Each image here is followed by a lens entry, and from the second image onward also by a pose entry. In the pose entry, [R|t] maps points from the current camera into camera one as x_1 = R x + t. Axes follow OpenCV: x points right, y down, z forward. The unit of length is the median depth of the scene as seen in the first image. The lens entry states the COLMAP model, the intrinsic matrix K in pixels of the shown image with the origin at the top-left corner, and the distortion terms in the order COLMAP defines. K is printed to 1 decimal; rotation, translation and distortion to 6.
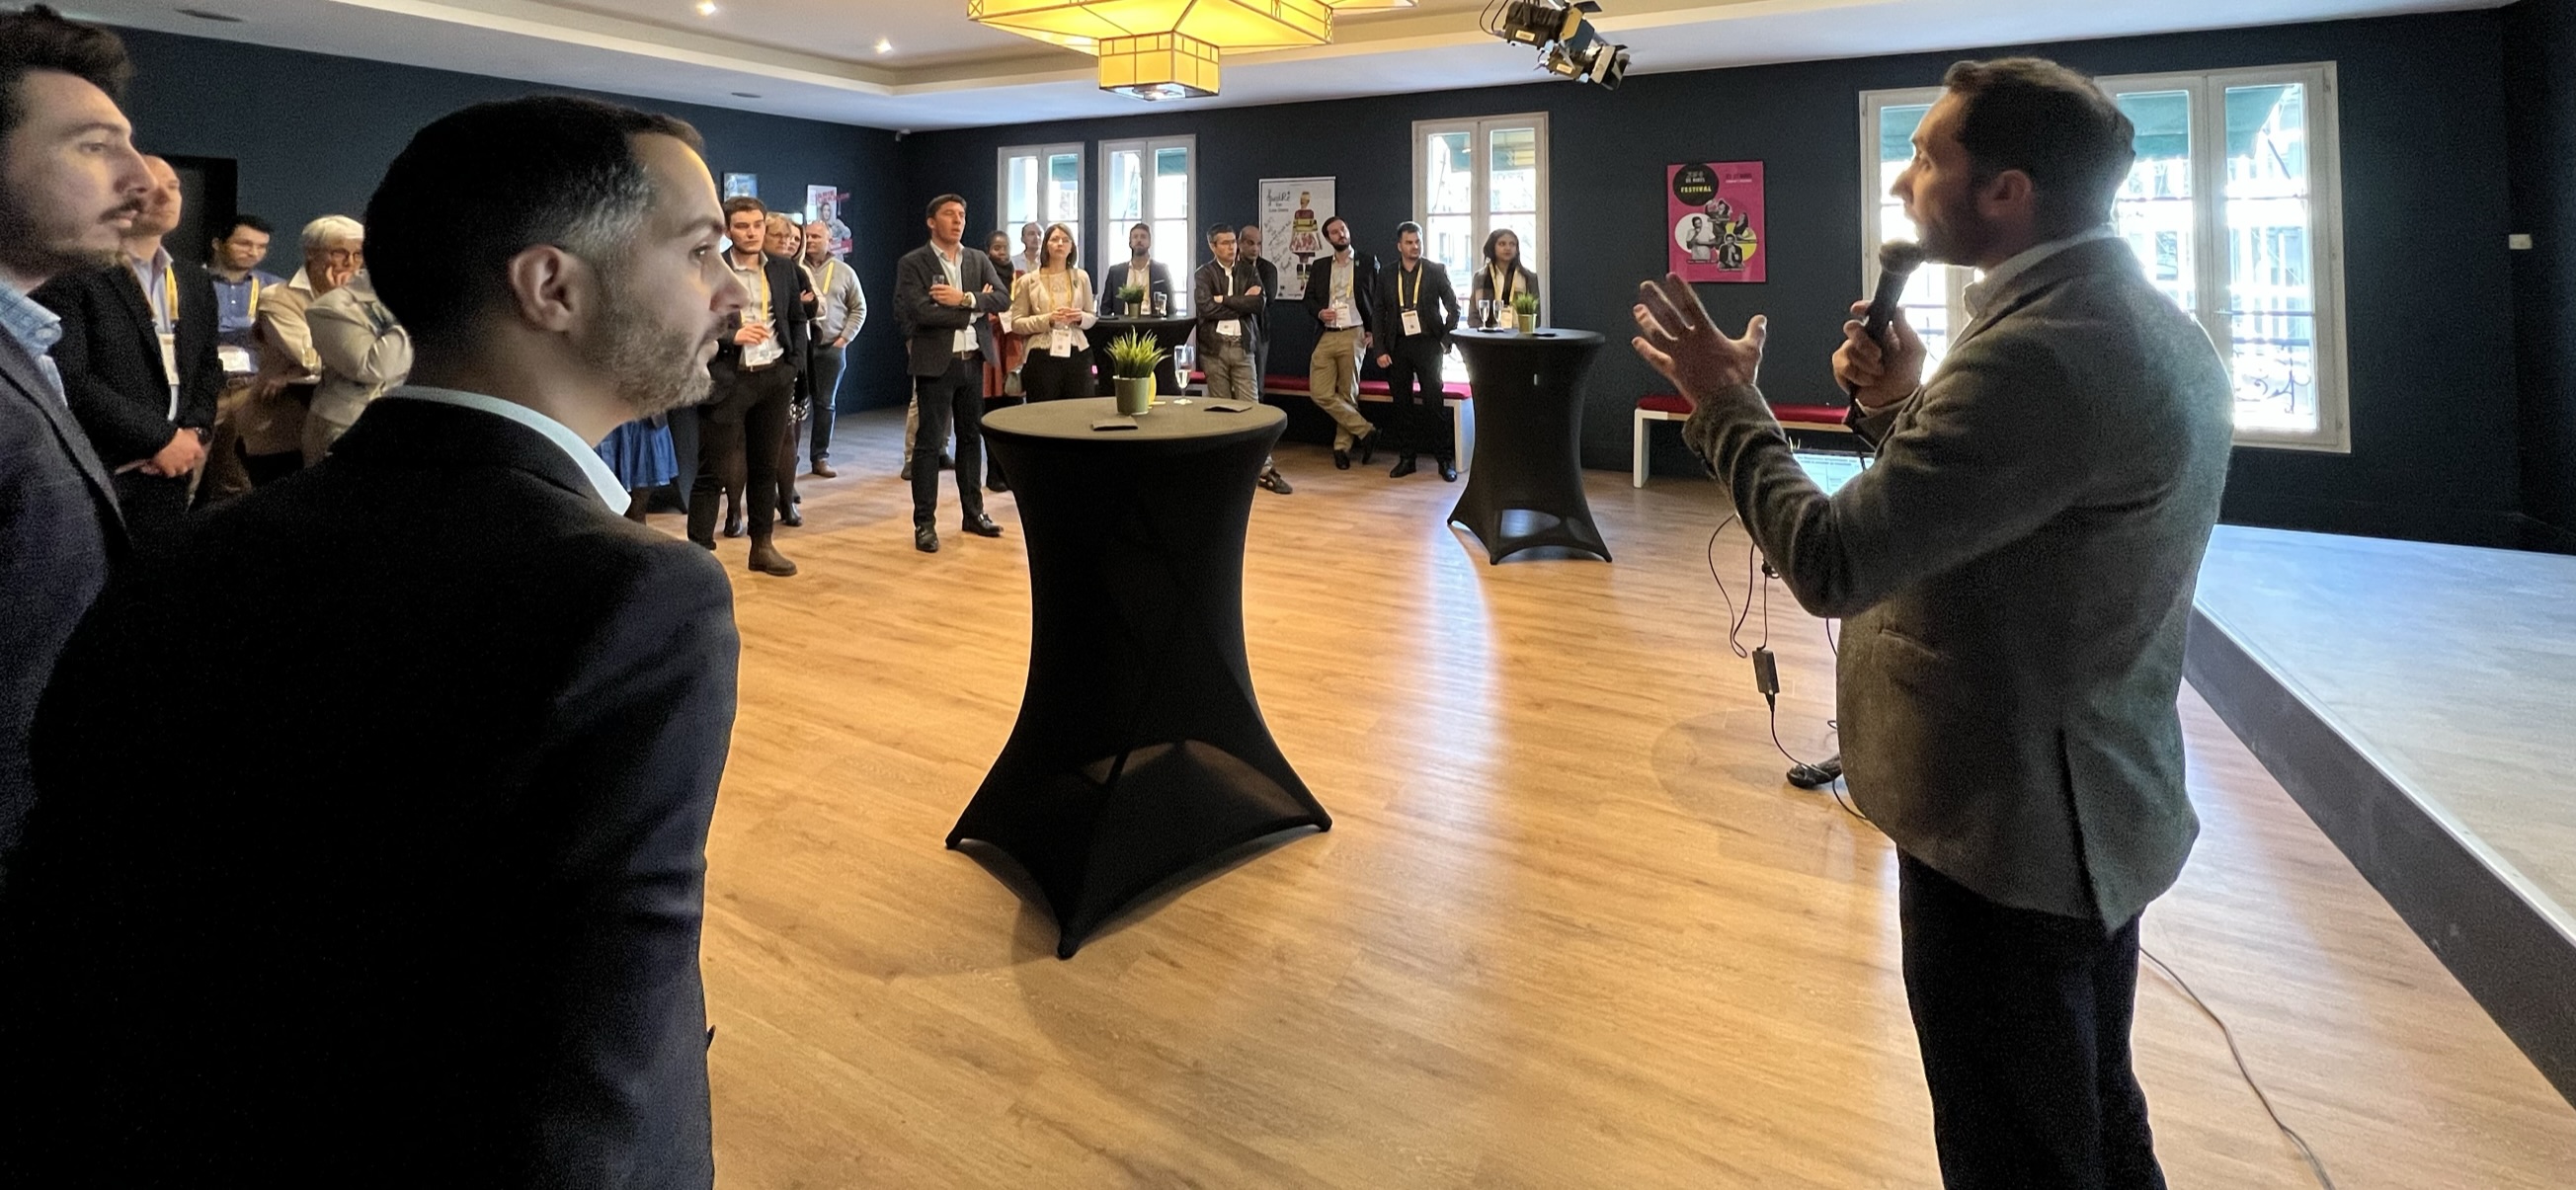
lens RADIAL K [[1053.5, 0, 1281.2], [0, 1053.5, 554.8], [0, 0, 1]] dist [-0.000635, -0.000095]
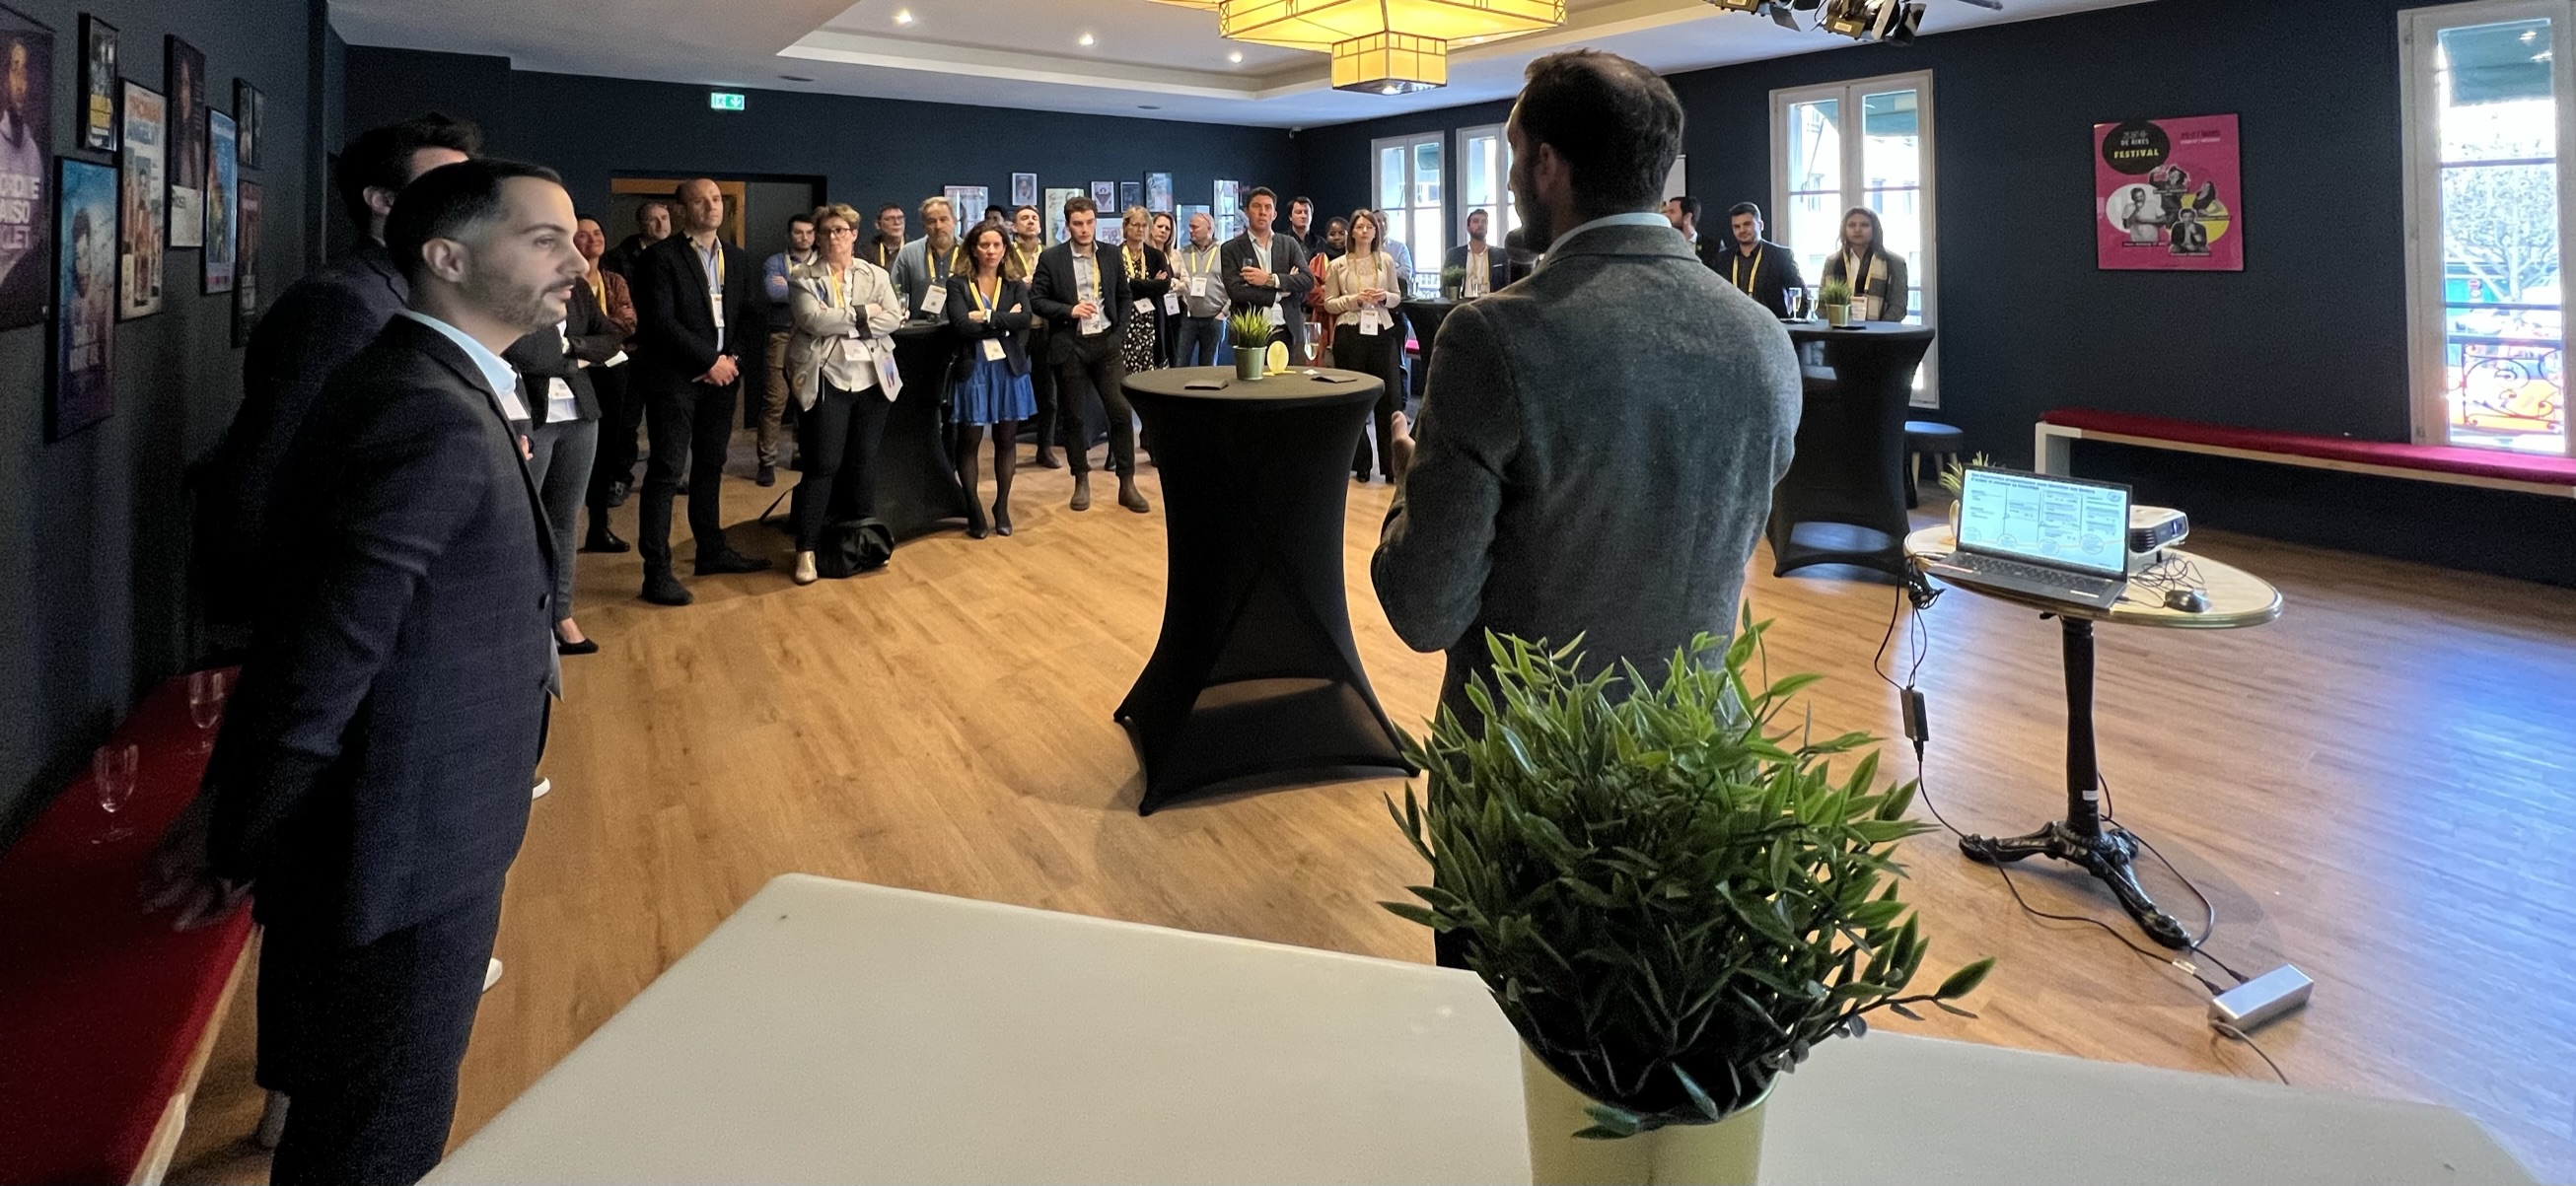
lens RADIAL K [[1030.5, 0, 1288.0], [0, 1030.5, 593.0], [0, 0, 1]] dist [0.001415, 0.000026]
pose [[0.888824, 0.144001, -0.435036, 0.251656], [-0.120810, 0.989392, 0.080671, 0.002400], [0.442038, -0.019145, 0.896792, -0.006461]]
